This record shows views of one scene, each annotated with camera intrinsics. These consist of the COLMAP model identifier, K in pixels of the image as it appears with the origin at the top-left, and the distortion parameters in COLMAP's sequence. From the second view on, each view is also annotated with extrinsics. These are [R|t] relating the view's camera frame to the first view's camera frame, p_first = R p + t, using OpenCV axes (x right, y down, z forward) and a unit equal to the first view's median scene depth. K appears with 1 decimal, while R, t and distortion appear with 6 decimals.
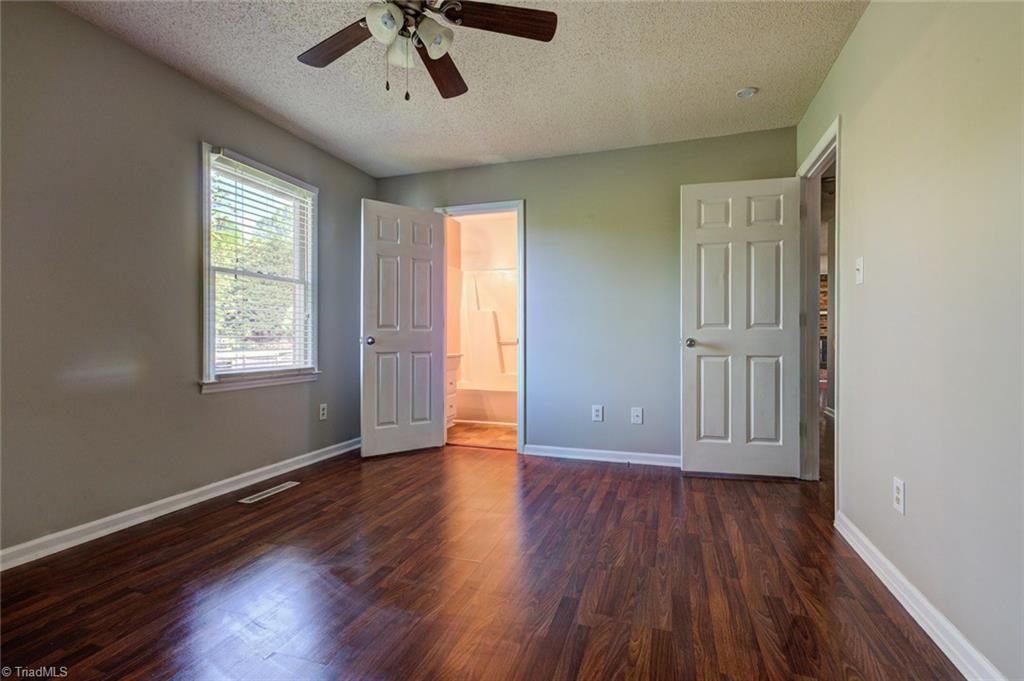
lens RADIAL K [[493.6, 0, 504.9], [0, 493.6, 340.7], [0, 0, 1]] dist [0.002406, 0.000843]
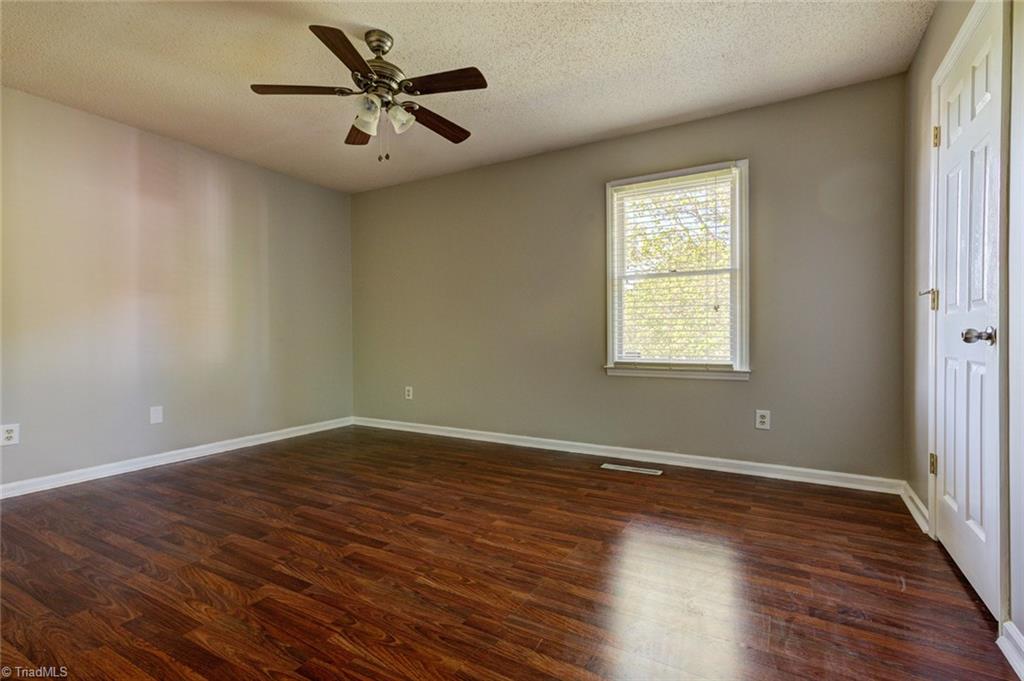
lens RADIAL K [[450.1, 0, 535.9], [0, 450.1, 342.3], [0, 0, 1]] dist [0.000569, 0.000746]
pose [[-0.154459, 0.016165, -0.987867, 0.586659], [0.002211, 0.999869, 0.016016, -0.000601], [0.987997, 0.000290, -0.154475, 0.975431]]
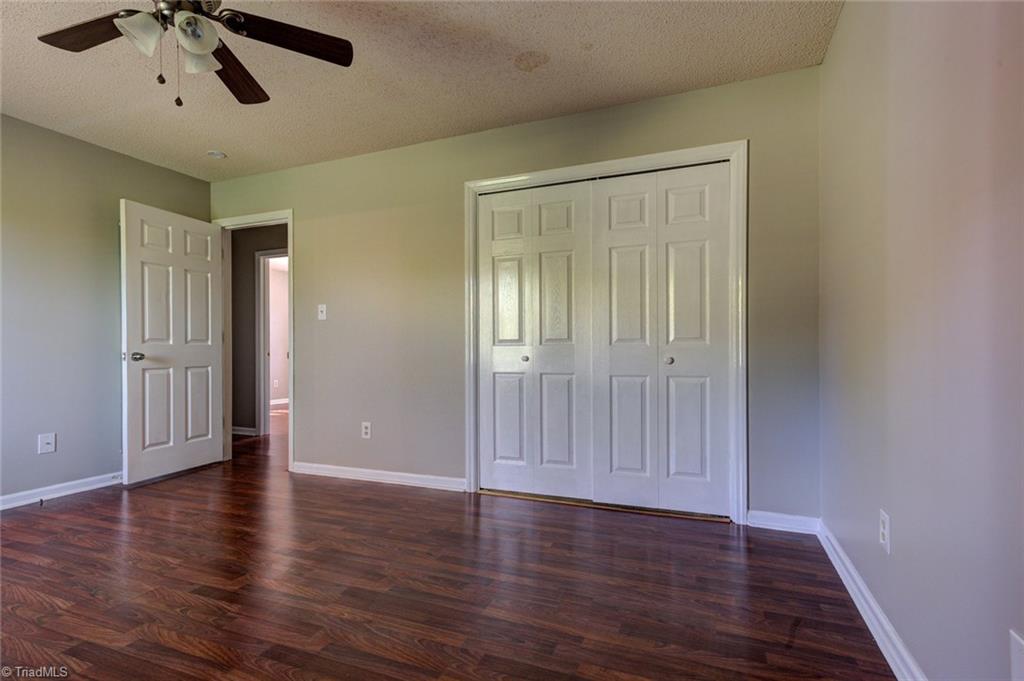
lens RADIAL K [[472.2, 0, 527.3], [0, 472.2, 350.2], [0, 0, 1]] dist [0.004535, 0.005276]
pose [[0.038378, -0.000354, 0.999263, -0.664067], [0.007742, 0.999970, 0.000057, -0.003449], [-0.999233, 0.007734, 0.038380, 0.173421]]
